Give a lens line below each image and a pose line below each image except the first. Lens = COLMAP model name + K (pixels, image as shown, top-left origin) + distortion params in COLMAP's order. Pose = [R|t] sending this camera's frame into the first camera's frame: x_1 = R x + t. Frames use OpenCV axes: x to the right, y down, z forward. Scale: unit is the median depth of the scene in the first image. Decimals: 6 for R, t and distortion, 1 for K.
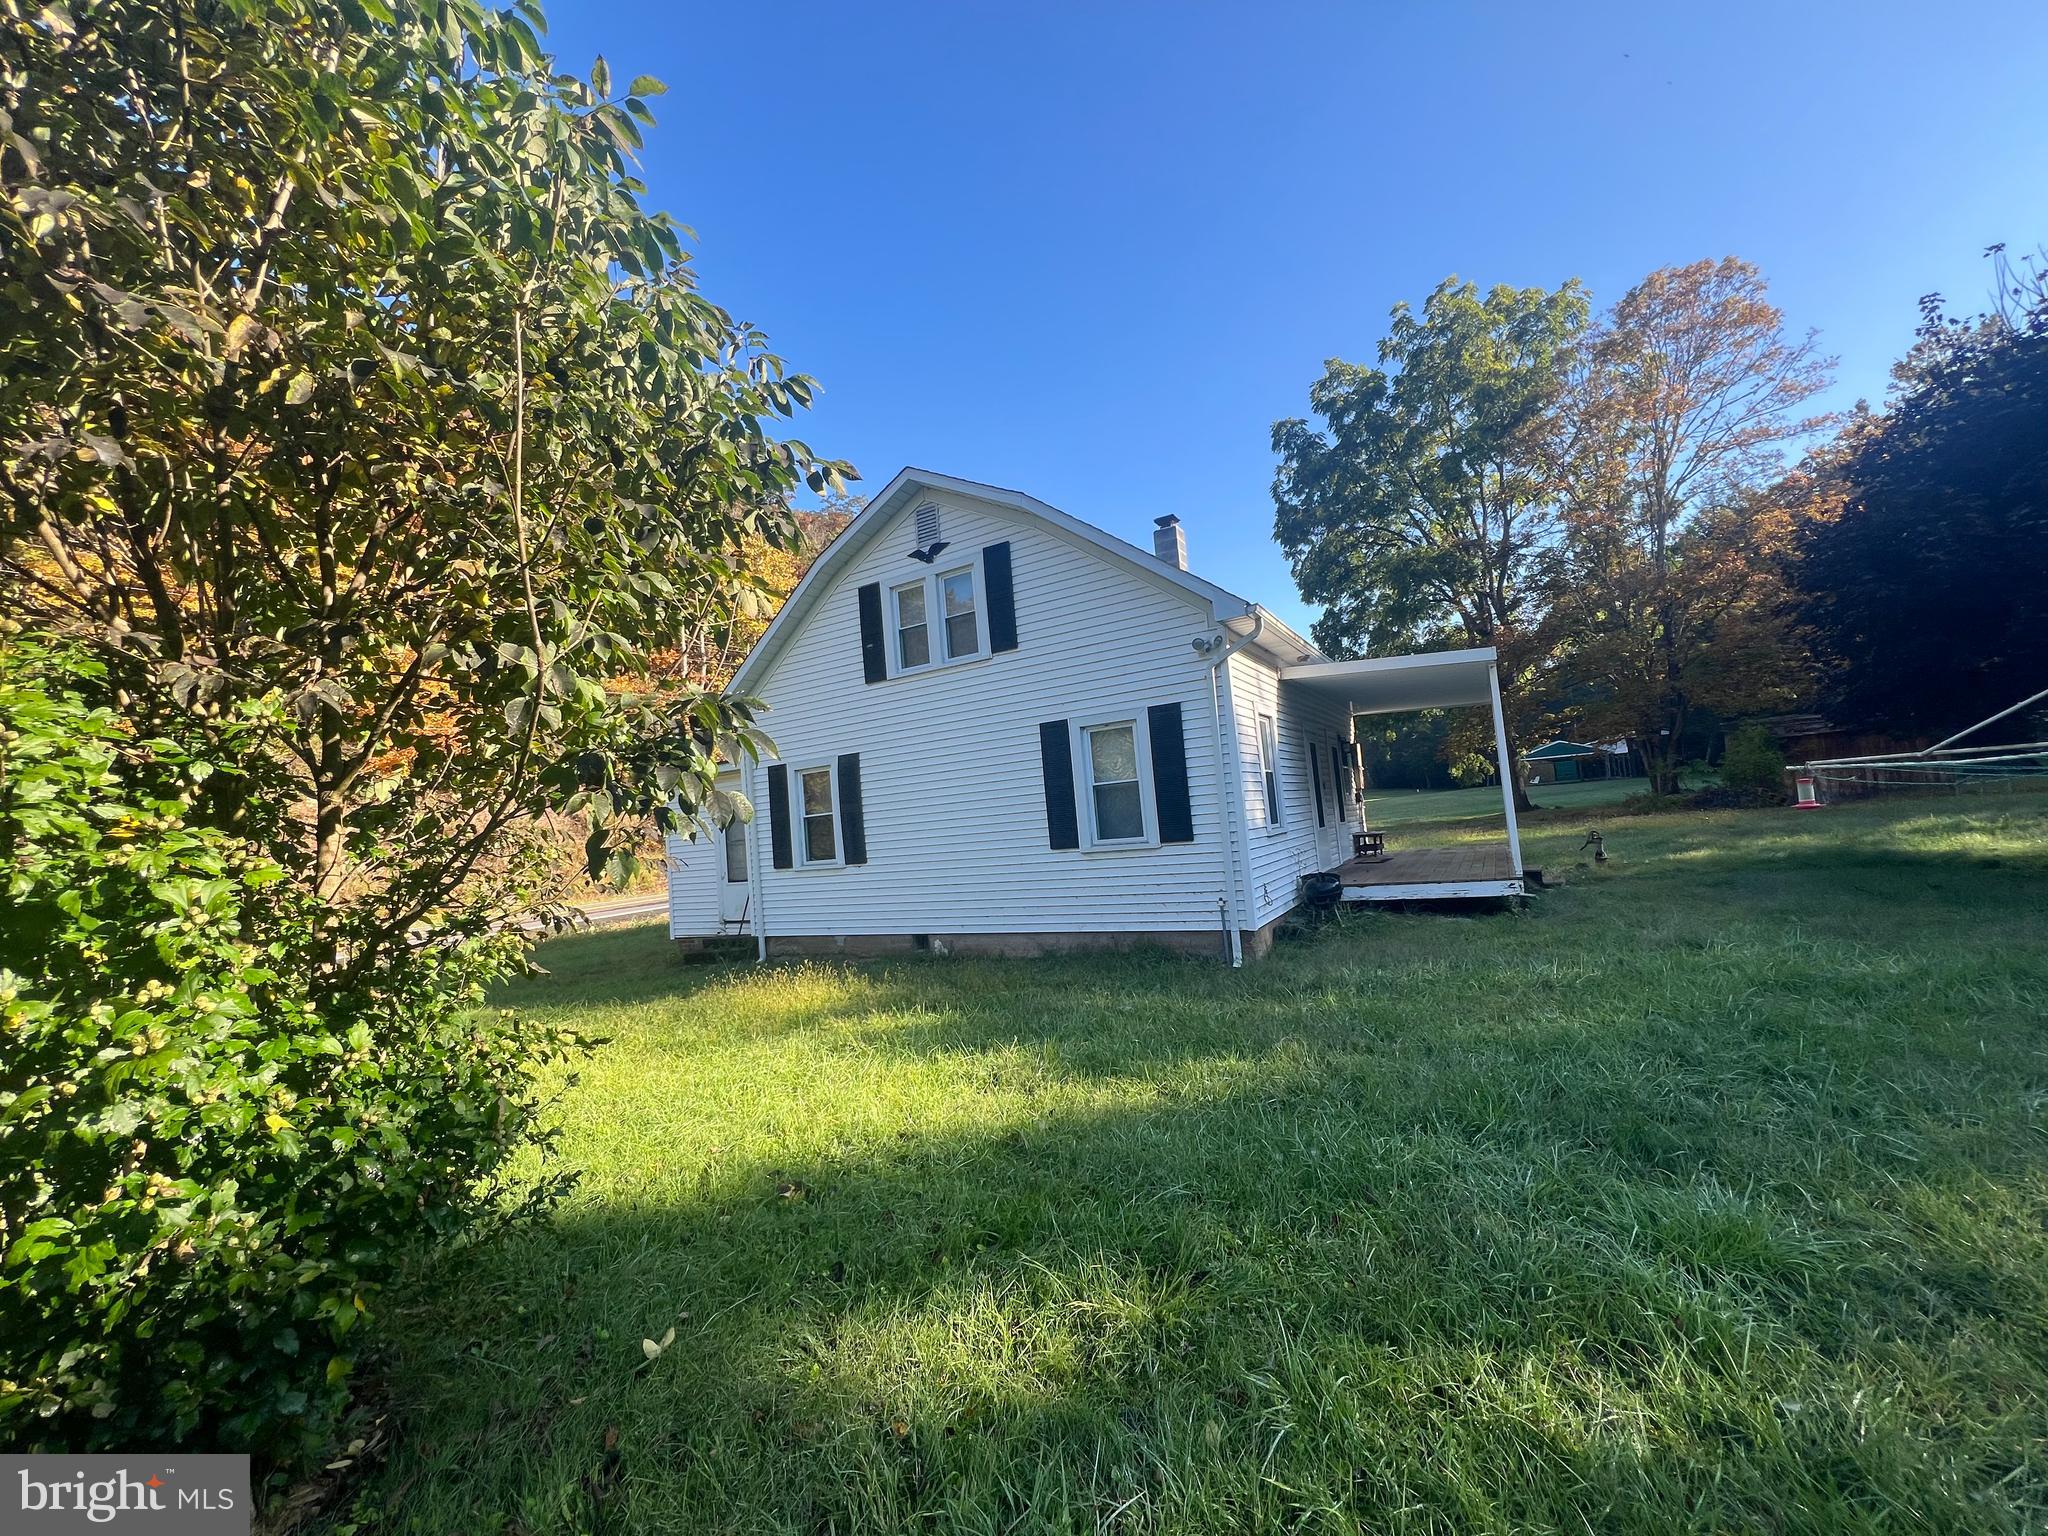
lens RADIAL K [[820.2, 0, 1038.7], [0, 820.2, 784.1], [0, 0, 1]] dist [-0.000842, 0.000328]
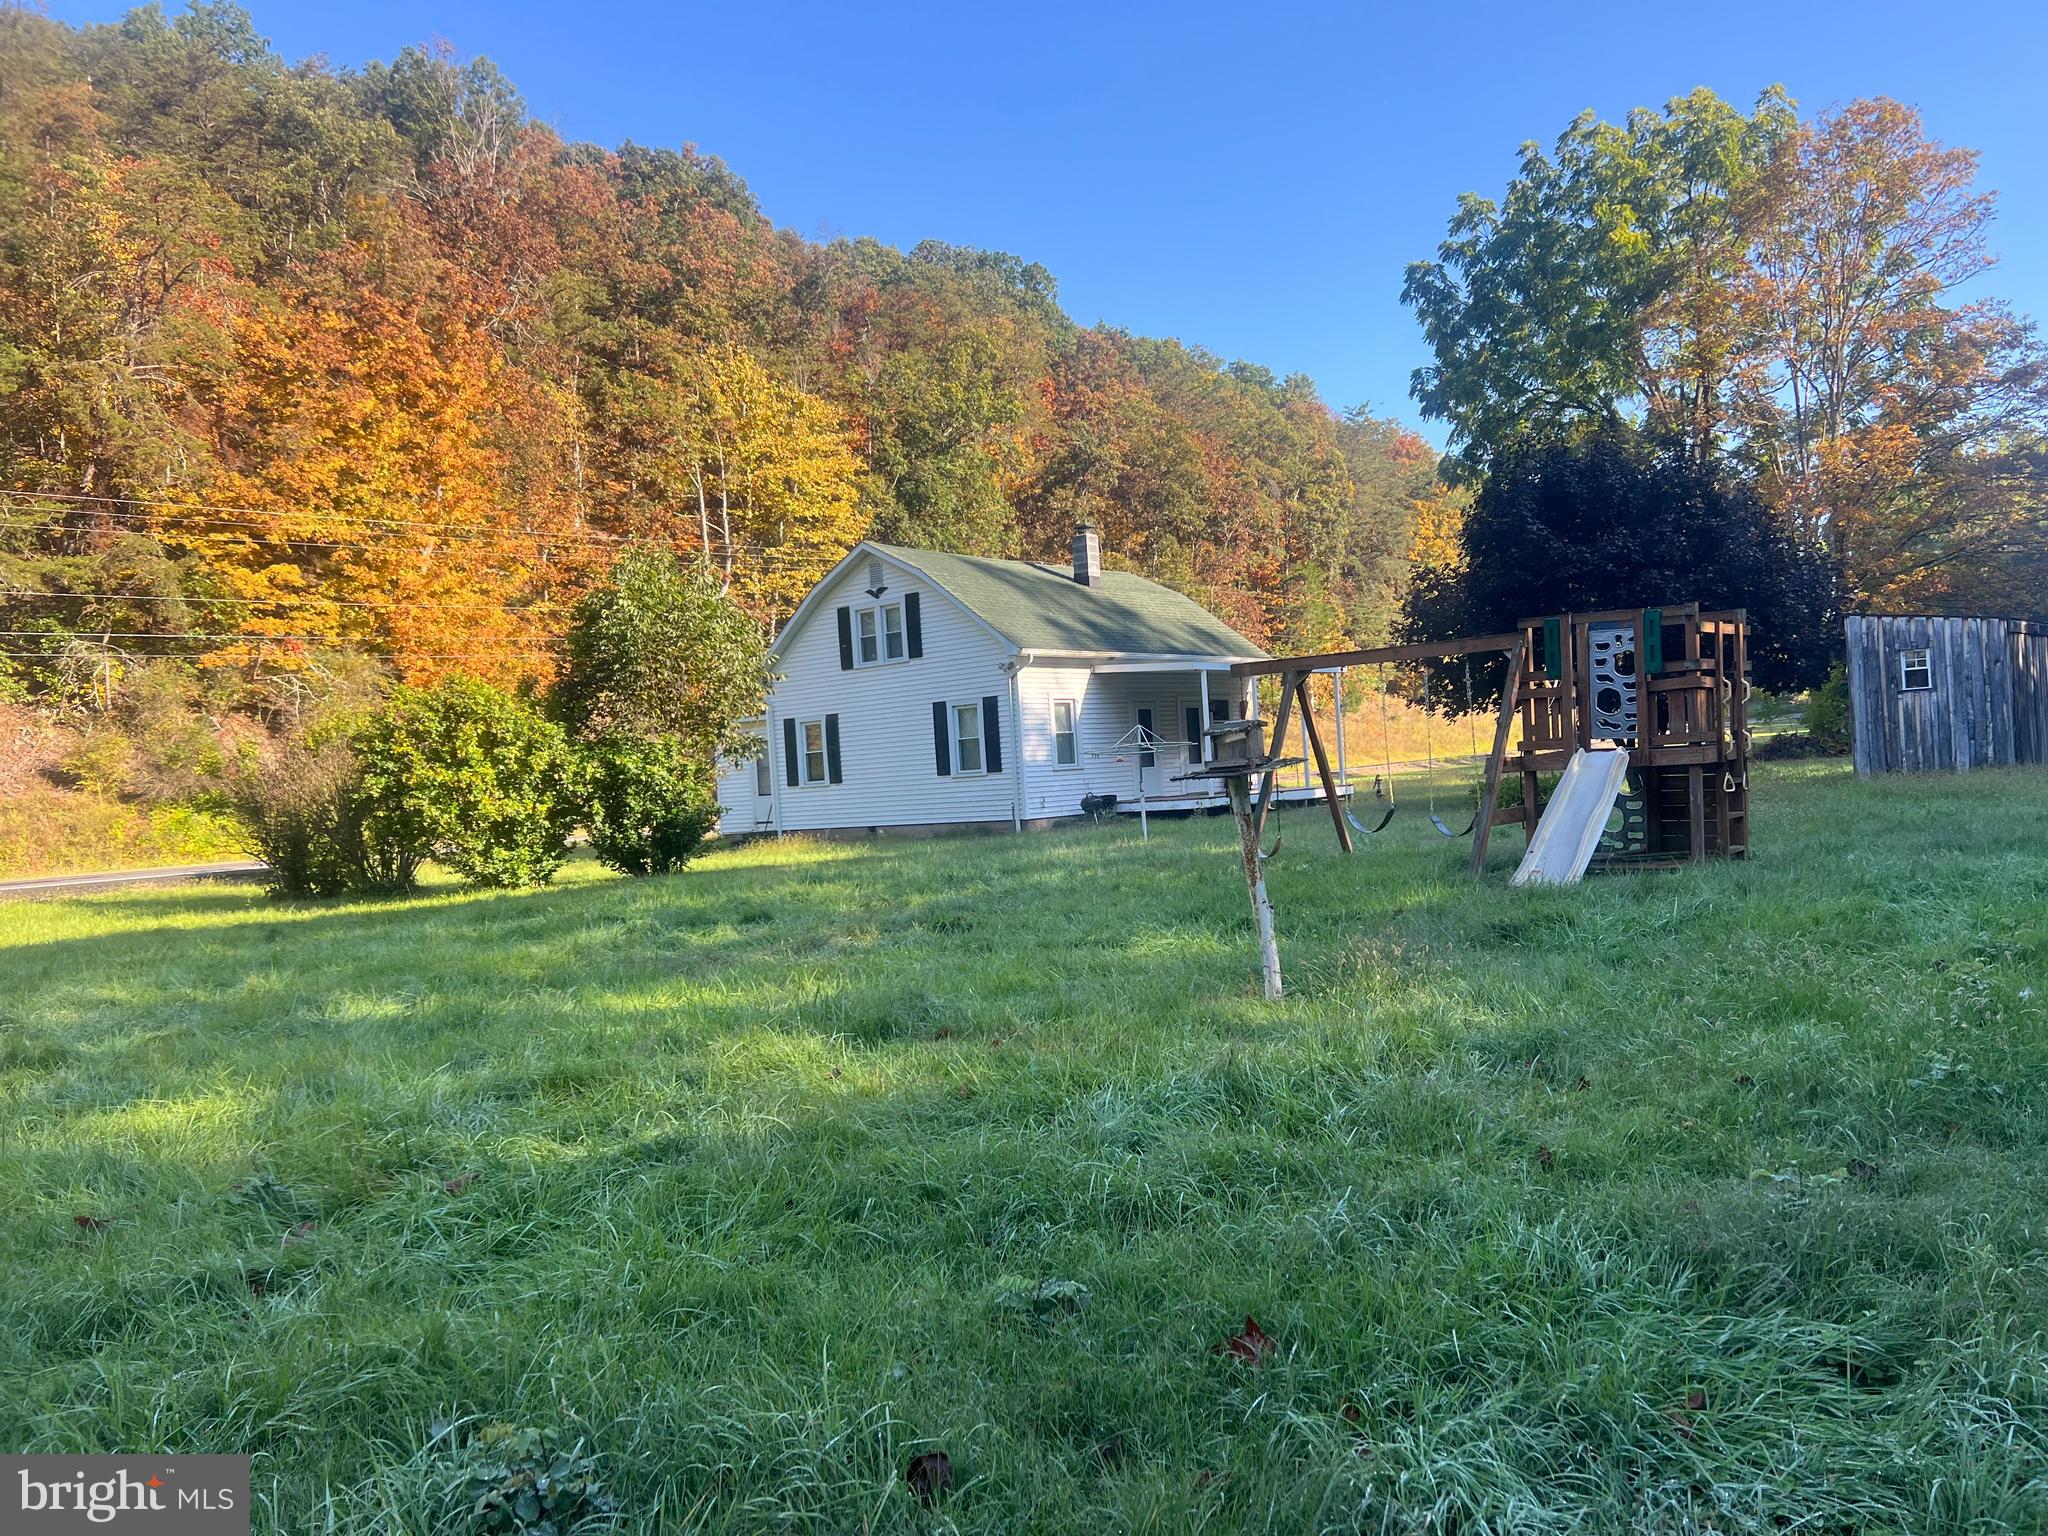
lens RADIAL K [[1543.3, 0, 1047.7], [0, 1543.3, 769.8], [0, 0, 1]] dist [0.060708, -0.068098]
pose [[0.984106, 0.022574, -0.176141, 0.753415], [-0.012349, 0.998186, 0.058929, -0.117410], [0.177152, -0.055817, 0.982600, -1.984977]]
